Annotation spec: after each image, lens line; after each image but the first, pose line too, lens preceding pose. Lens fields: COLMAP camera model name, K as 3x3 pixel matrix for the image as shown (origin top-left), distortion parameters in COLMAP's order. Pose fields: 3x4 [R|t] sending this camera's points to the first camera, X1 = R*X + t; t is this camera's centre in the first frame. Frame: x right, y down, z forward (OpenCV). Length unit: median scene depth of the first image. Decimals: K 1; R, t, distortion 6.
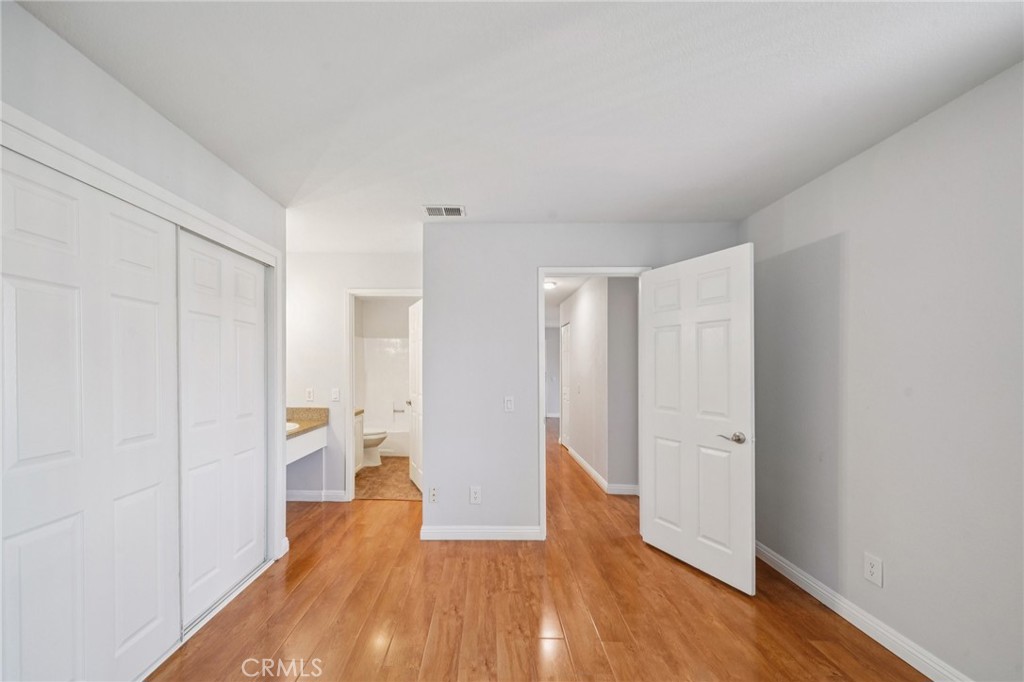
lens RADIAL K [[384.3, 0, 477.7], [0, 384.3, 370.8], [0, 0, 1]] dist [0.024503, -0.000007]
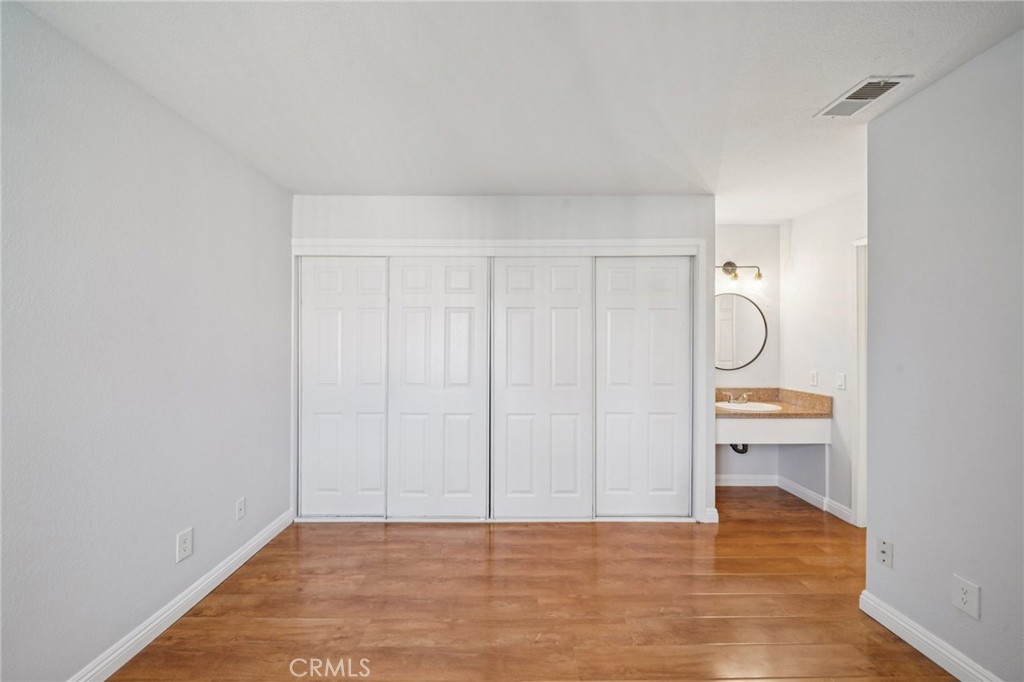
lens RADIAL K [[379.1, 0, 495.3], [0, 379.1, 346.3], [0, 0, 1]] dist [-0.008435, 0.000094]
pose [[0.007882, 0.000353, -0.999969, 0.481188], [-0.008585, 0.999963, 0.000285, -0.002446], [0.999932, 0.008583, 0.007885, 0.369435]]
